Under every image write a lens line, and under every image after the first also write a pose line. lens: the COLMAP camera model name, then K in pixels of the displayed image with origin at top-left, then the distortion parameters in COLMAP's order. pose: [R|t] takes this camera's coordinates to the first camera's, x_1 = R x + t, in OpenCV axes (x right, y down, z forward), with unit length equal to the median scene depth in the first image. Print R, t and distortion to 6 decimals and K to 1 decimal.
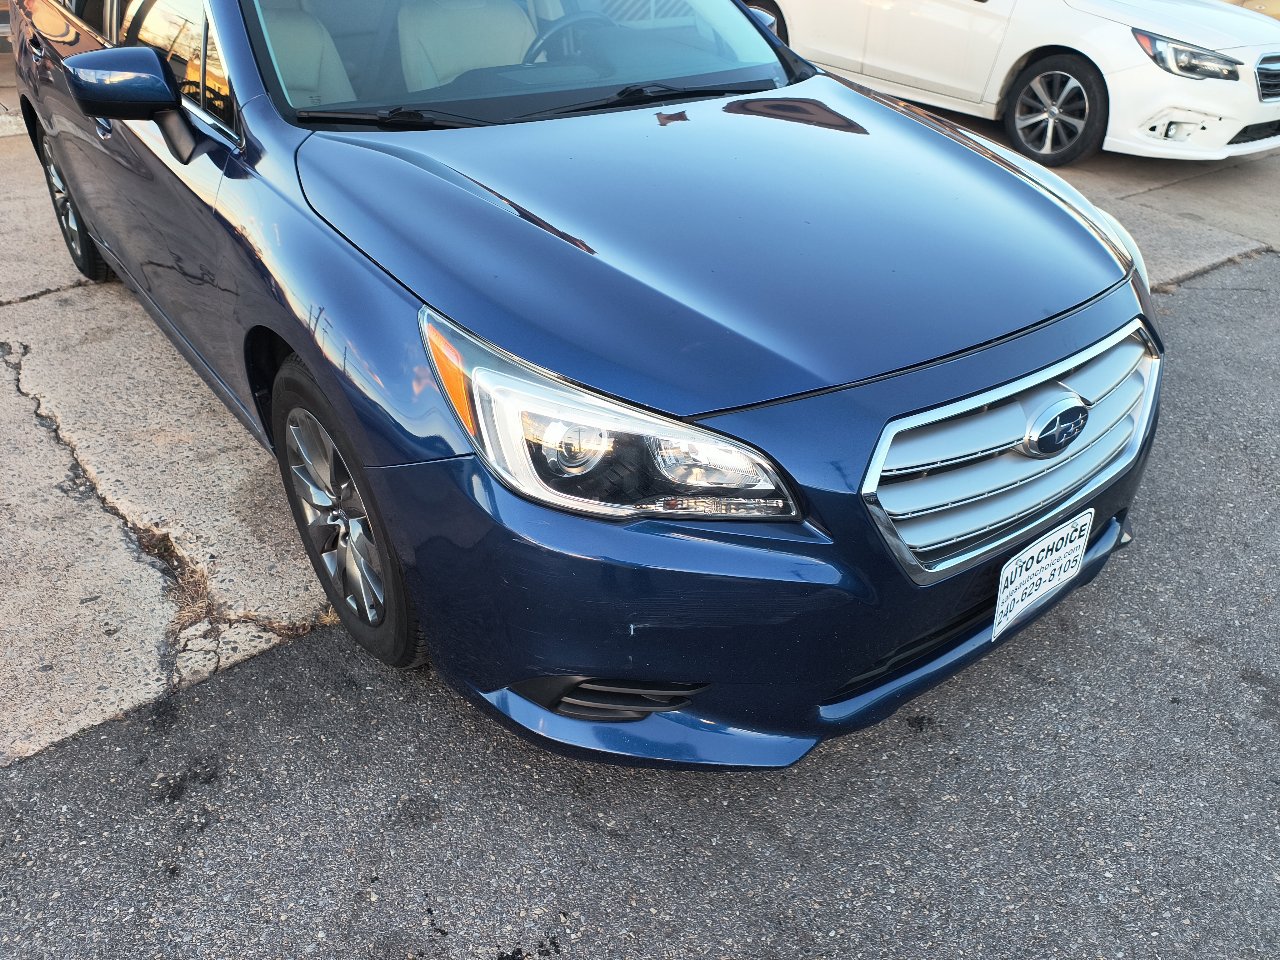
lens RADIAL K [[939.2, 0, 648.0], [0, 939.2, 478.5], [0, 0, 1]] dist [0.027206, -0.058563]
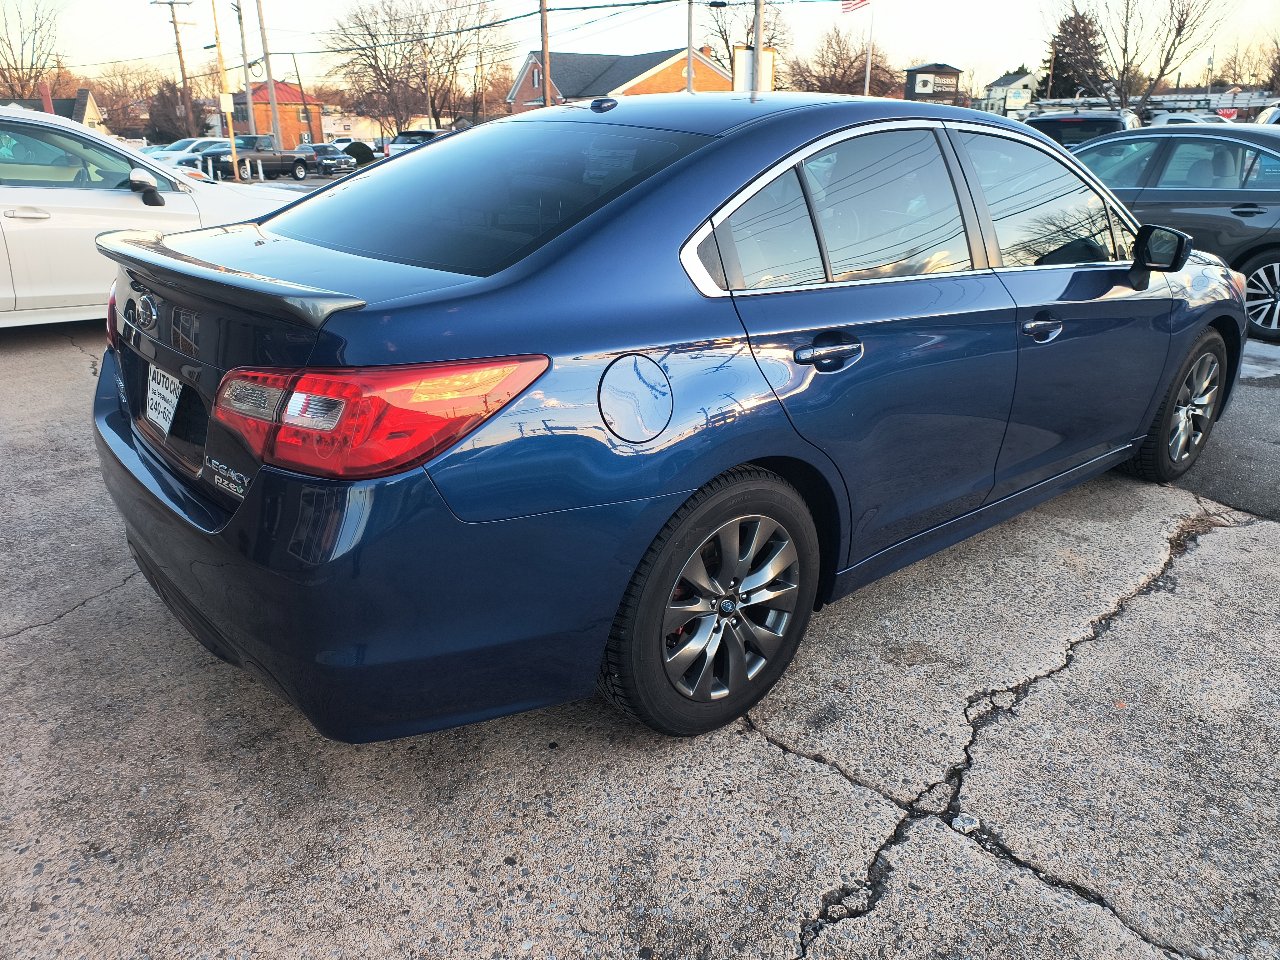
lens RADIAL K [[939.2, 0, 645.0], [0, 939.2, 467.4], [0, 0, 1]] dist [0.027206, -0.058563]
pose [[-0.052614, -0.369958, 0.927558, -1.956314], [0.518185, 0.783892, 0.342049, -1.034999], [-0.853649, 0.498643, 0.150463, 1.567634]]
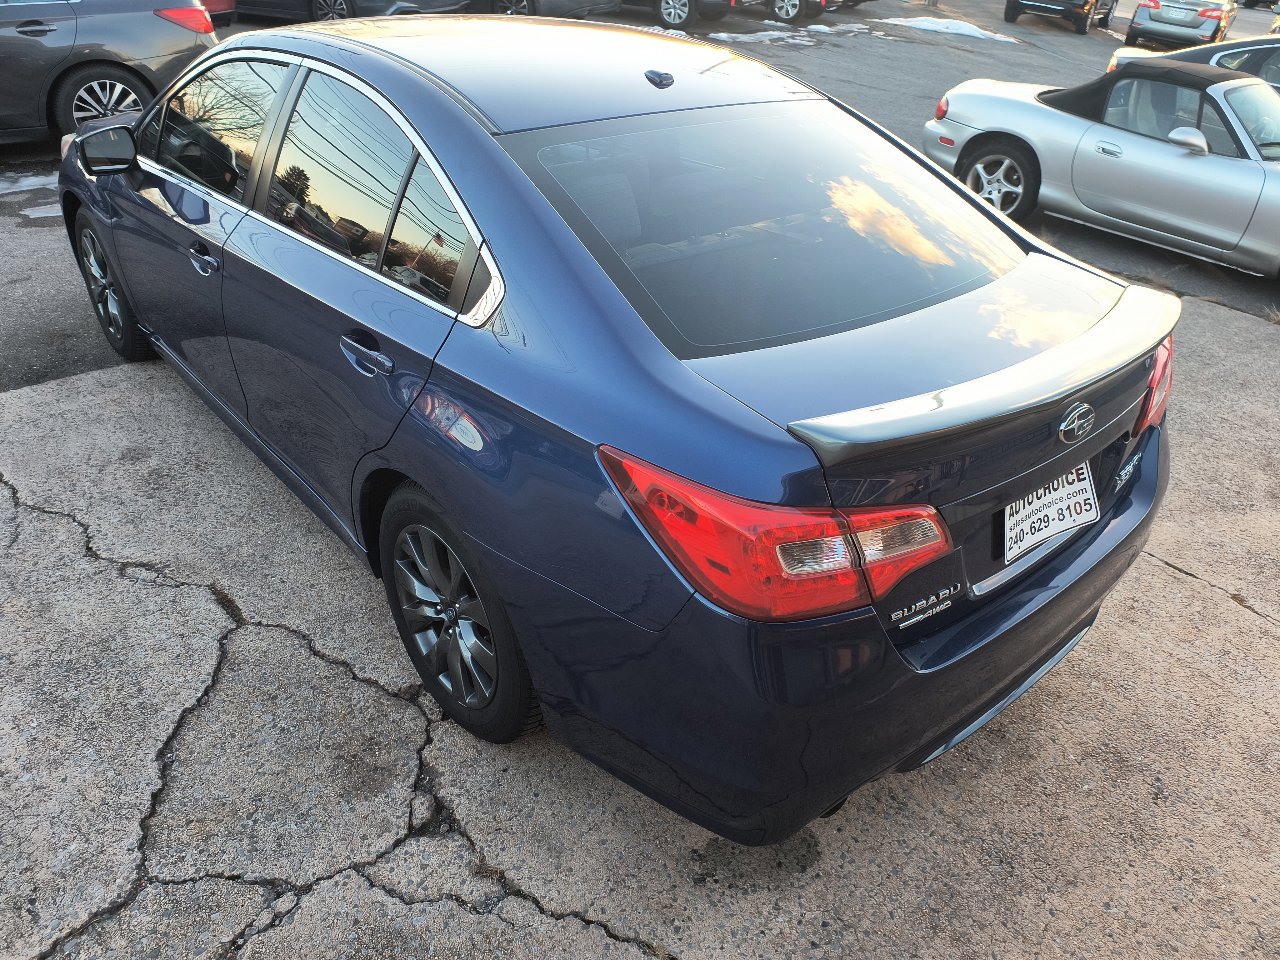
lens RADIAL K [[939.2, 0, 648.5], [0, 939.2, 478.4], [0, 0, 1]] dist [0.027206, -0.058563]
pose [[-0.993675, -0.042476, -0.103956, -0.529670], [-0.111964, 0.446079, 0.887963, -1.781512], [0.008655, 0.893985, -0.448013, 2.478000]]
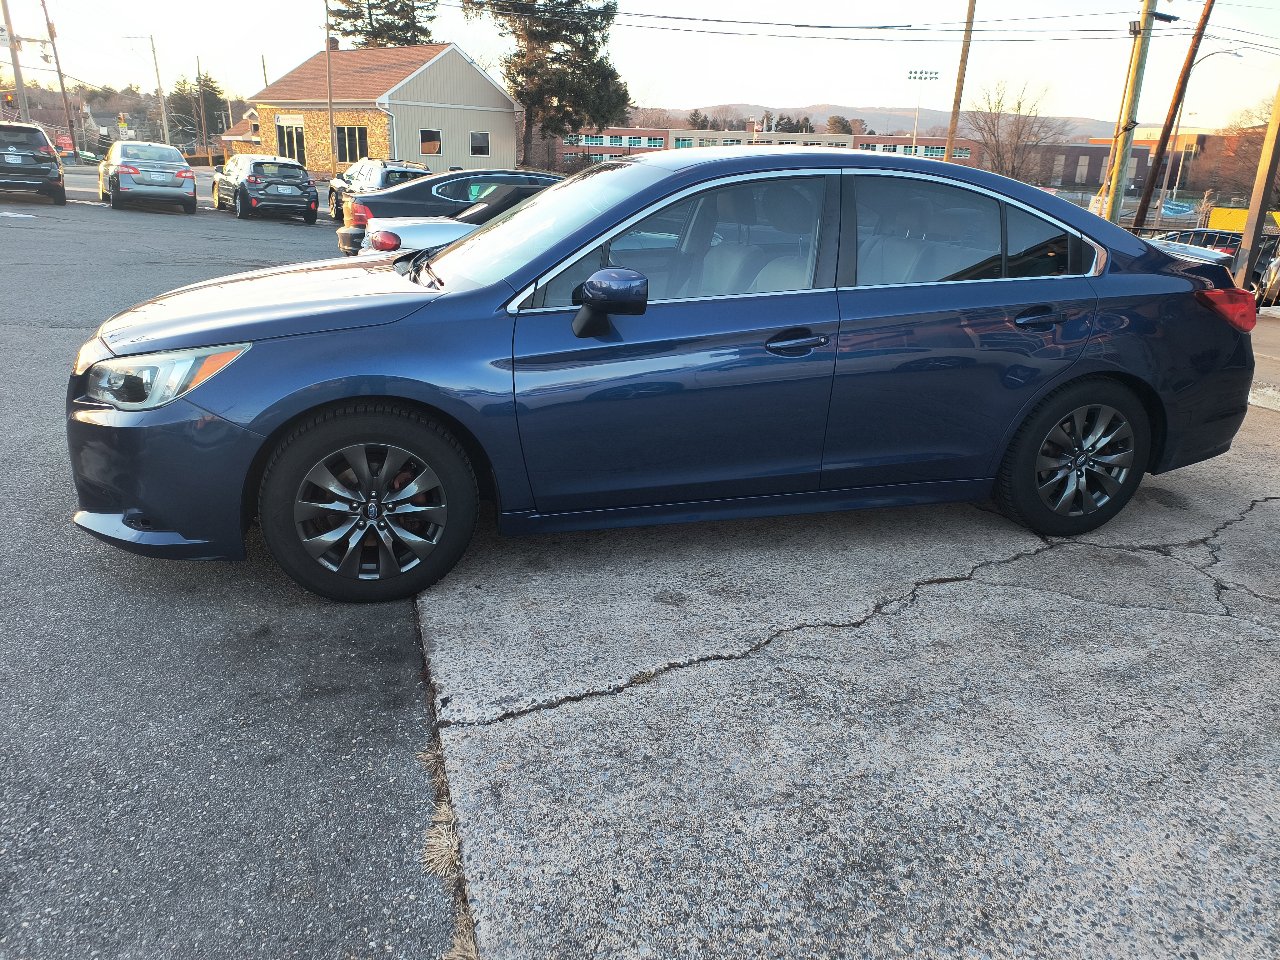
lens RADIAL K [[939.2, 0, 638.1], [0, 939.2, 465.0], [0, 0, 1]] dist [0.027206, -0.058563]
pose [[-0.364682, 0.247914, -0.897522, 1.436536], [-0.530439, 0.736894, 0.419073, -1.052188], [0.765273, 0.628909, -0.137228, 1.761964]]
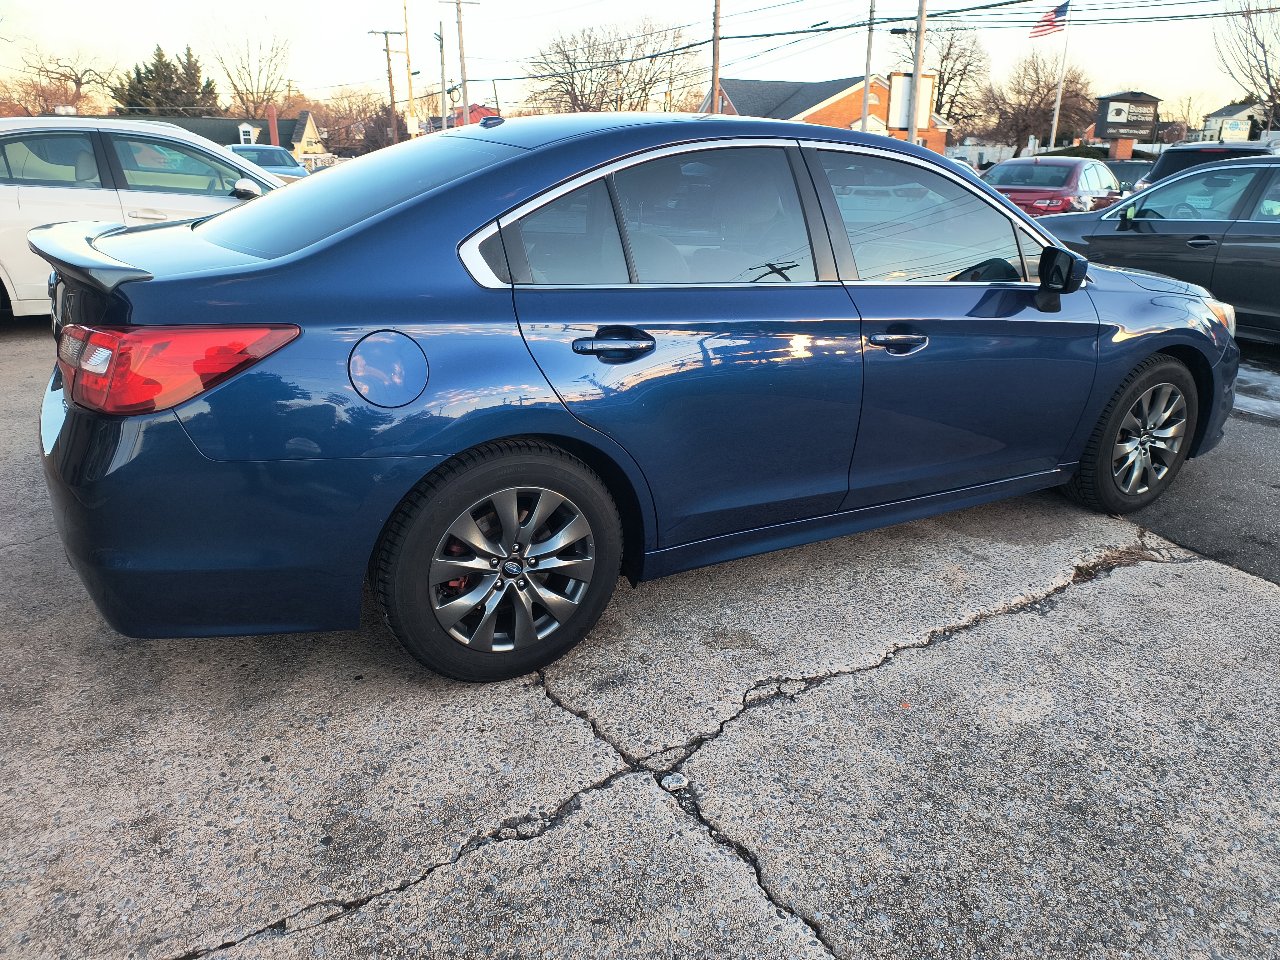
lens RADIAL K [[939.2, 0, 650.1], [0, 939.2, 464.4], [0, 0, 1]] dist [0.027206, -0.058563]
pose [[0.133792, -0.341663, 0.930251, -2.061884], [0.508739, 0.829241, 0.231395, -0.799800], [-0.850461, 0.442296, 0.284763, 1.195276]]
